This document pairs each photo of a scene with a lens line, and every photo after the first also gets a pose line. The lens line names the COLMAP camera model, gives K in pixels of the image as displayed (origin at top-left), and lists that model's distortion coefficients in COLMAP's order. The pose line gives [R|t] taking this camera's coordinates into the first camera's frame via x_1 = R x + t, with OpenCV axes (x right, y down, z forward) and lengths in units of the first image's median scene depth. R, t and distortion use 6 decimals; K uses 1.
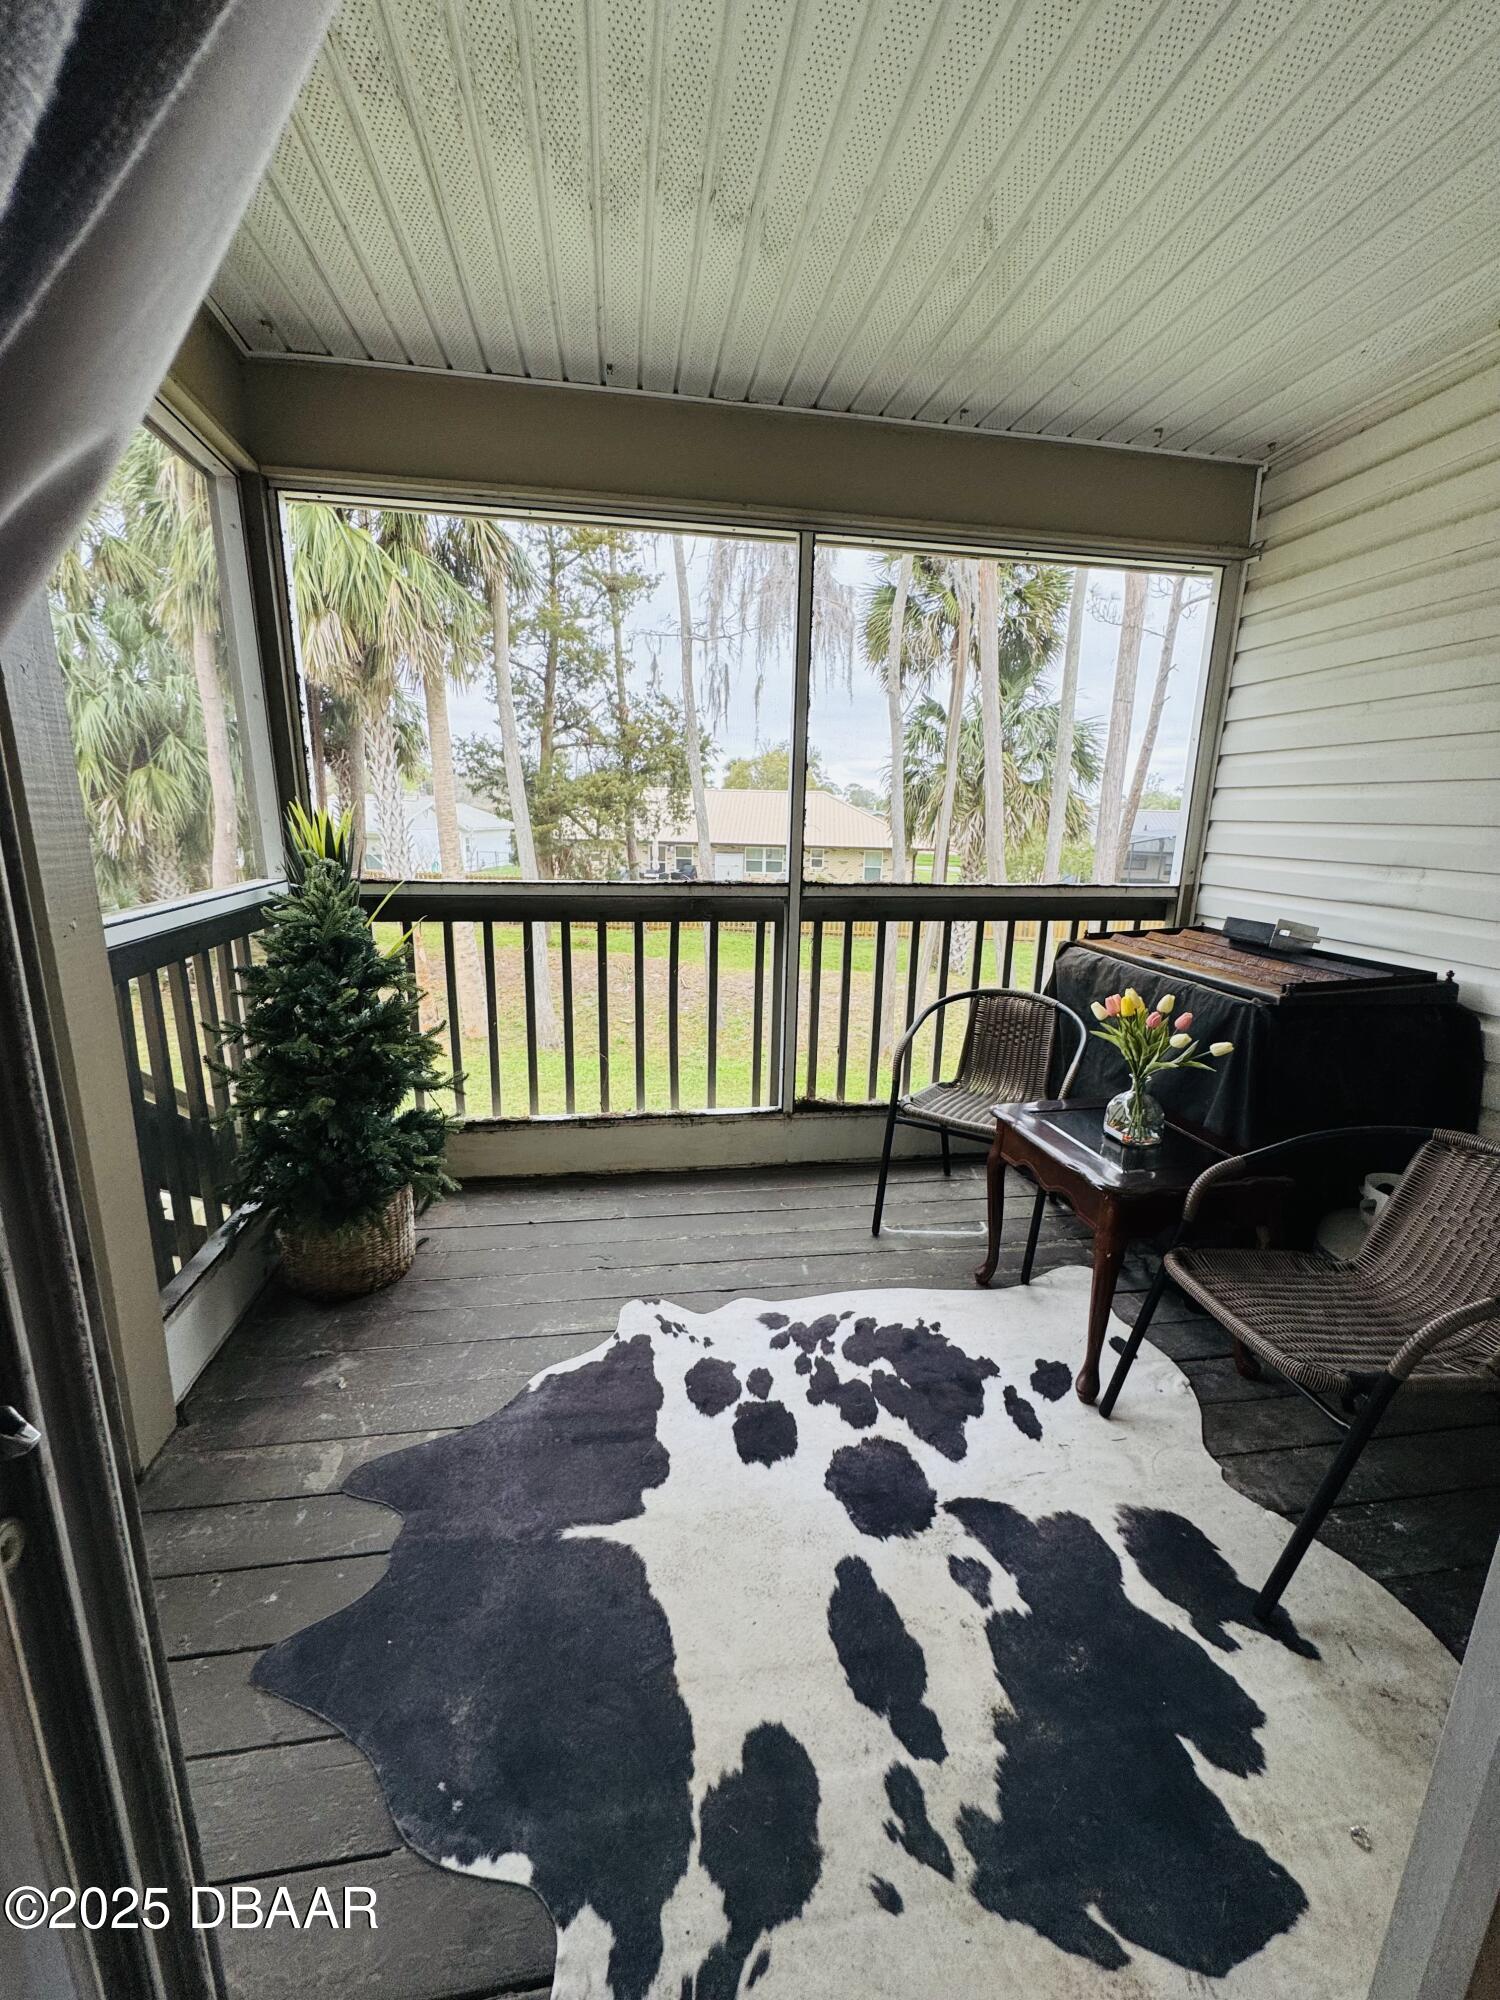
lens RADIAL K [[797.5, 0, 750.7], [0, 797.5, 1001.2], [0, 0, 1]] dist [-0.008842, -0.000125]
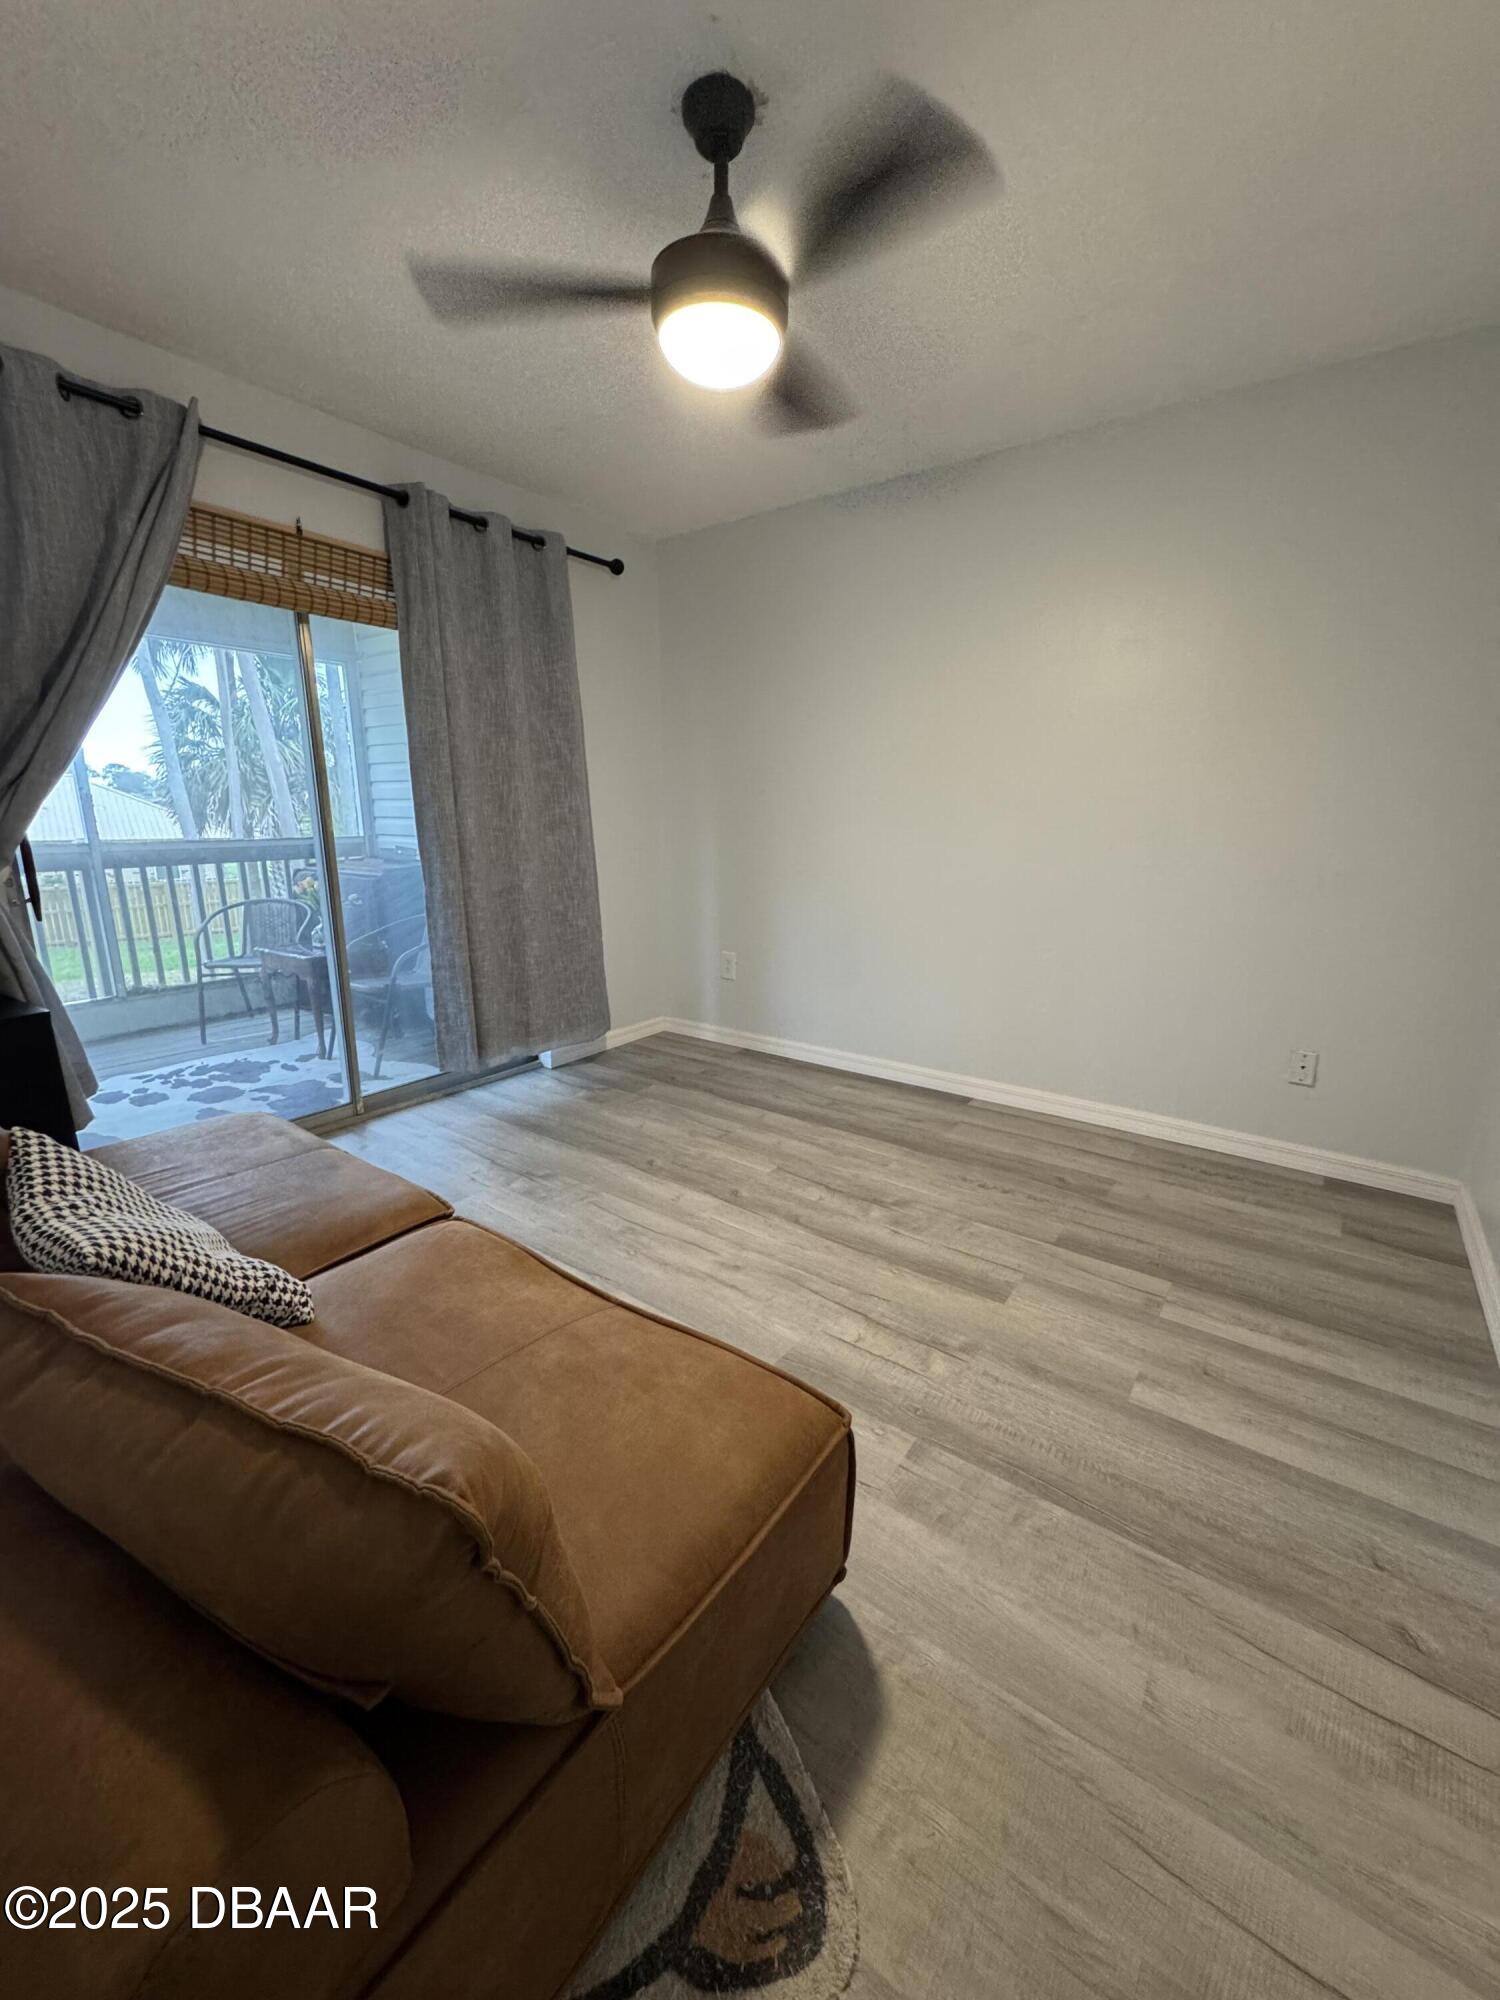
lens RADIAL K [[797.5, 0, 752.9], [0, 797.5, 999.7], [0, 0, 1]] dist [-0.008842, -0.000125]
pose [[0.708235, -0.177162, 0.683387, -0.205382], [0.166144, 0.982640, 0.082556, 0.337737], [-0.686149, 0.055071, 0.725374, -1.383428]]
